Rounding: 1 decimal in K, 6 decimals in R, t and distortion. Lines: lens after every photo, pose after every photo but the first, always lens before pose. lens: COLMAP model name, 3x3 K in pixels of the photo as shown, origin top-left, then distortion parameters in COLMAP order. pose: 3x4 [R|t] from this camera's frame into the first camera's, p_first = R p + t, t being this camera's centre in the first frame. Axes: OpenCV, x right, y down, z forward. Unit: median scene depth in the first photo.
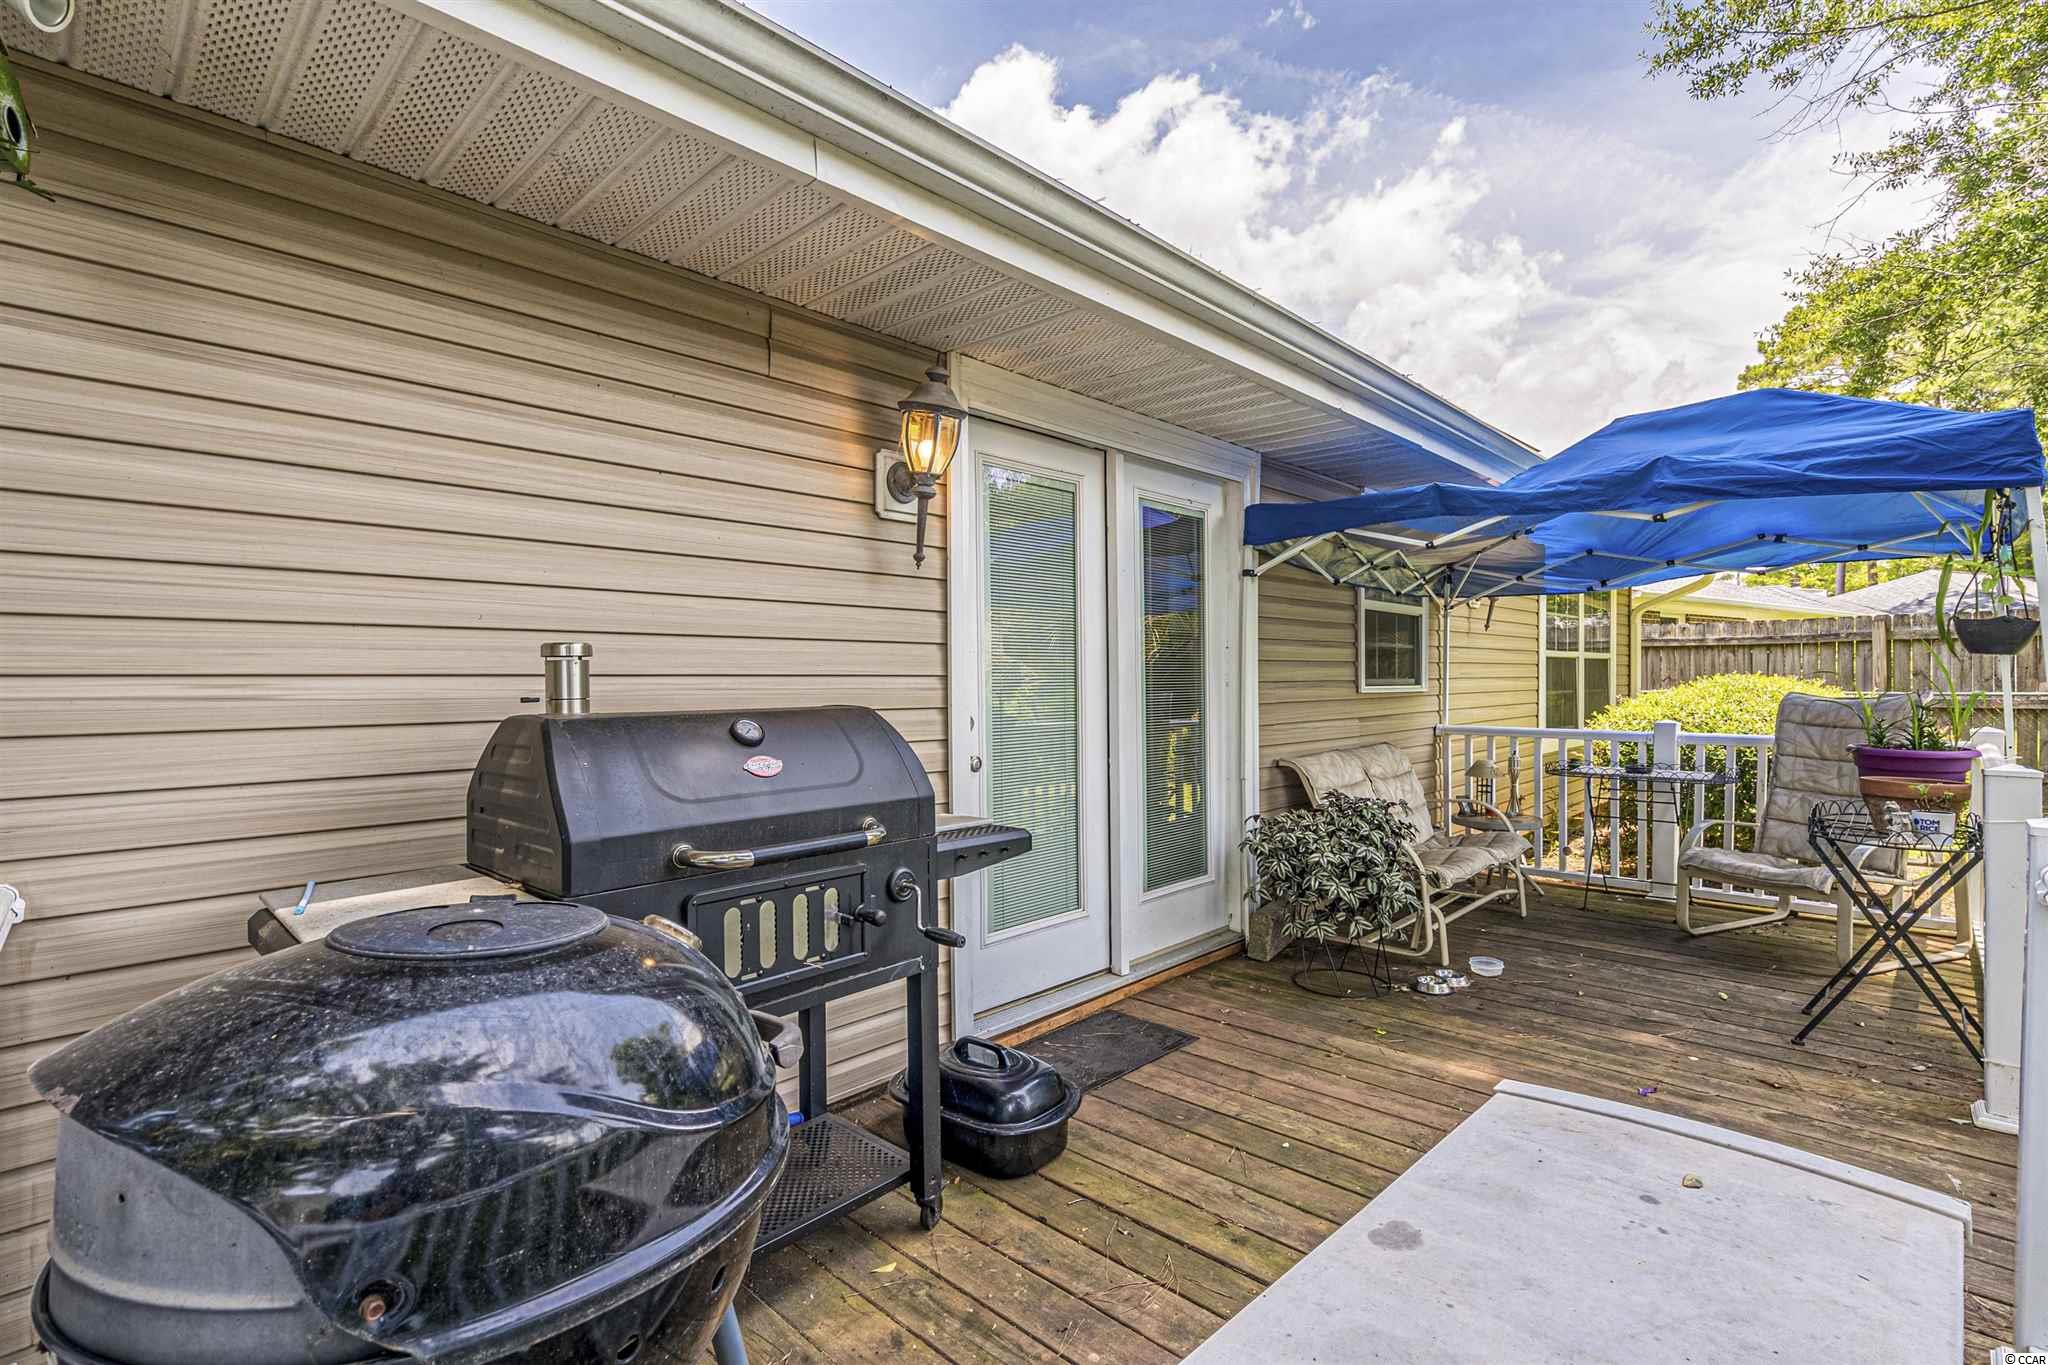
lens RADIAL K [[937.7, 0, 1024.8], [0, 937.7, 684.9], [0, 0, 1]] dist [-0.006572, 0.000476]
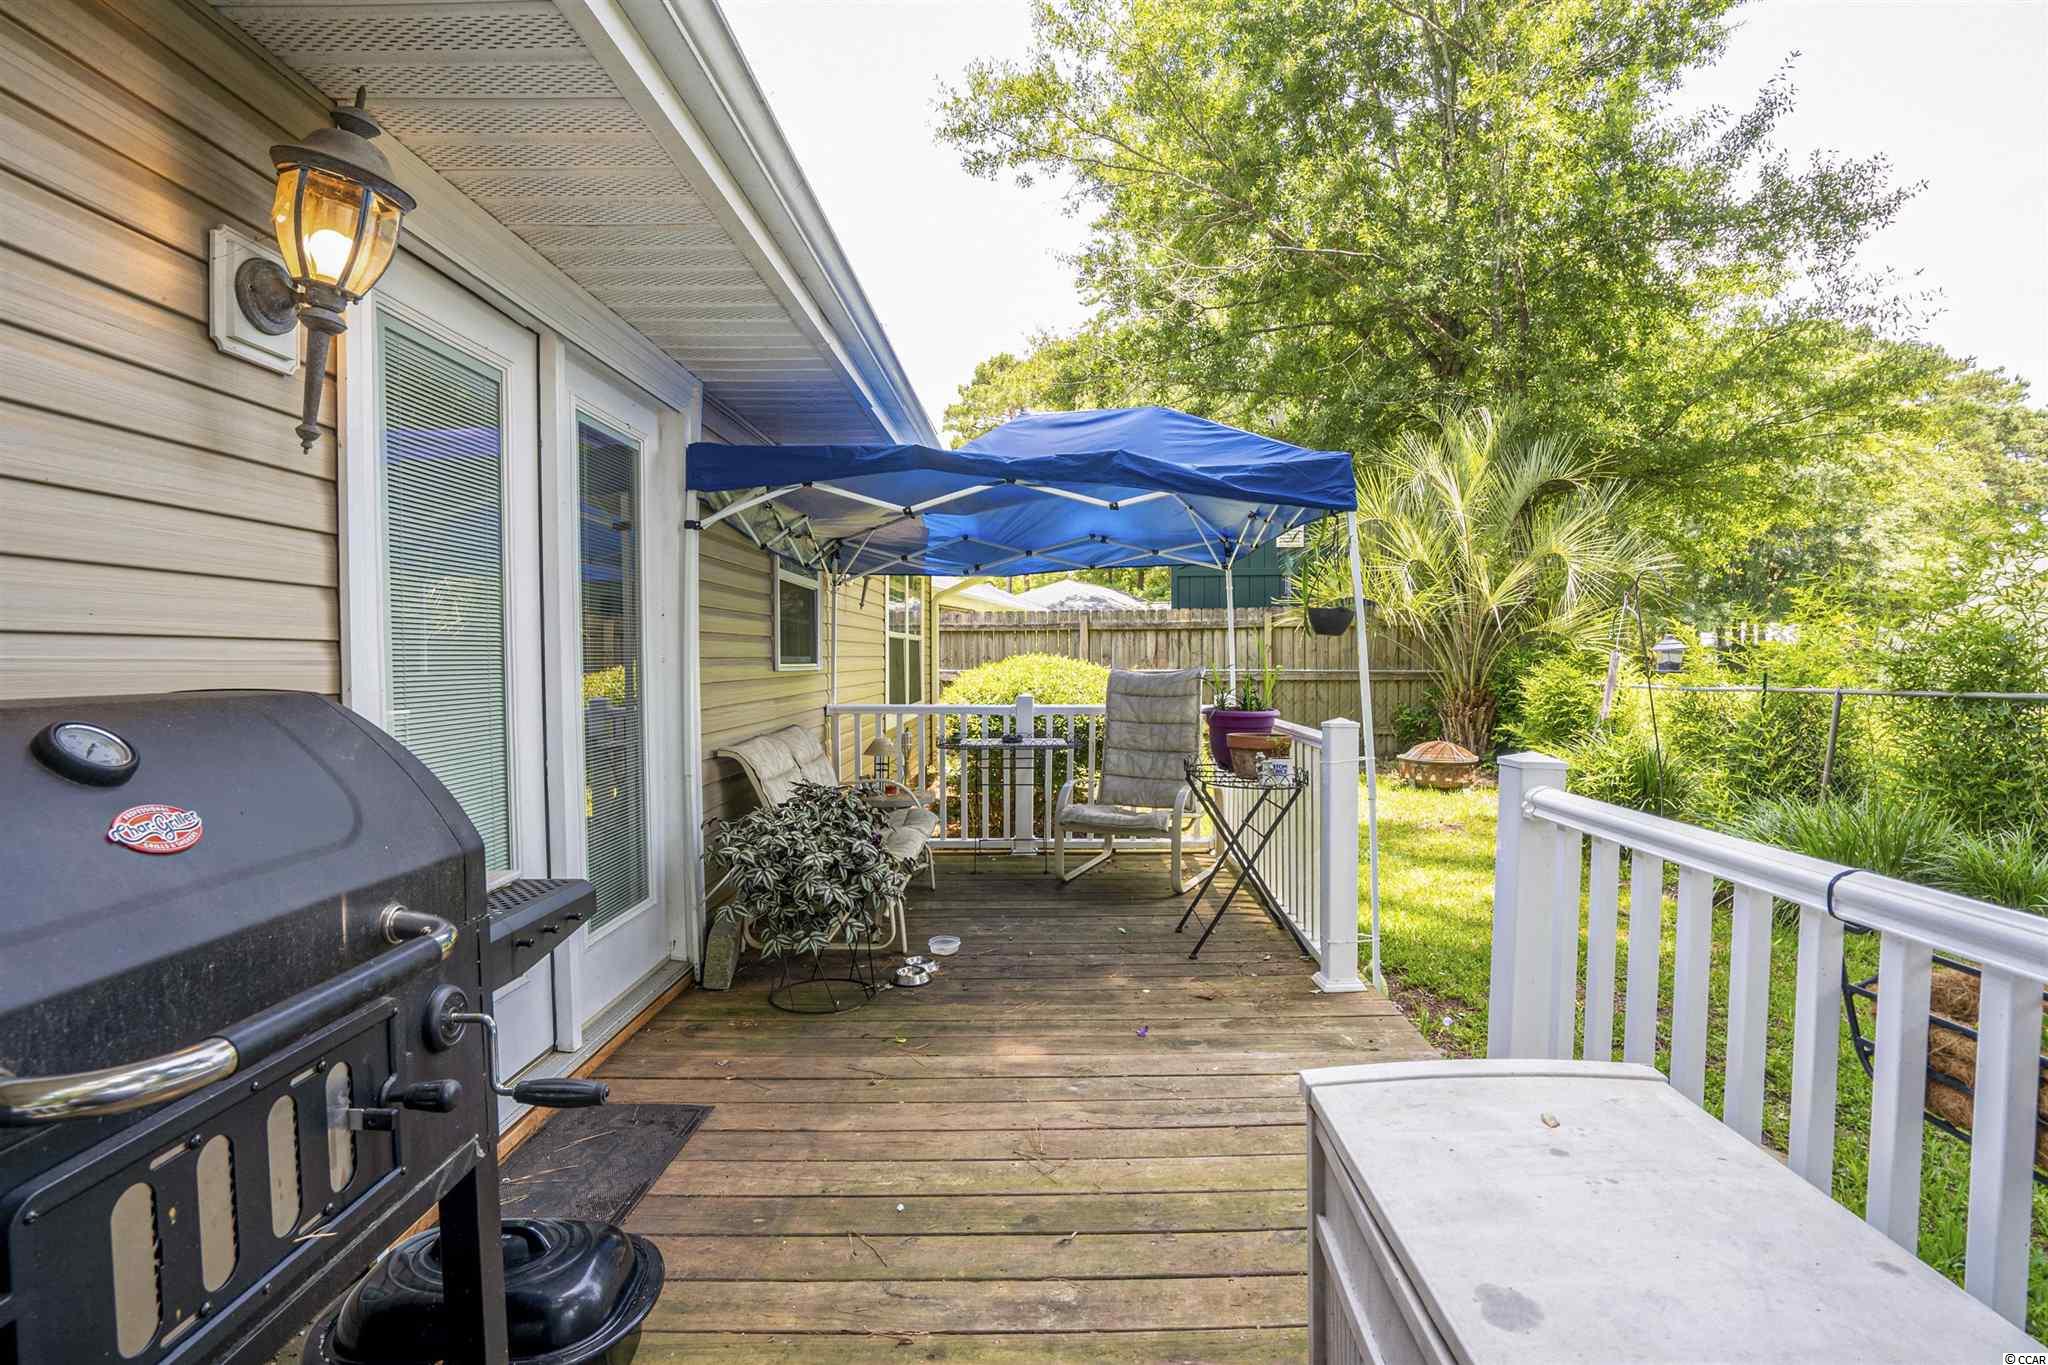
lens RADIAL K [[968.4, 0, 1030.3], [0, 968.4, 689.0], [0, 0, 1]] dist [-0.065642, 0.026405]
pose [[0.730176, -0.018395, 0.683012, -0.139286], [0.003437, 0.999724, 0.023250, 0.006764], [-0.683251, -0.014630, 0.730037, 0.207548]]
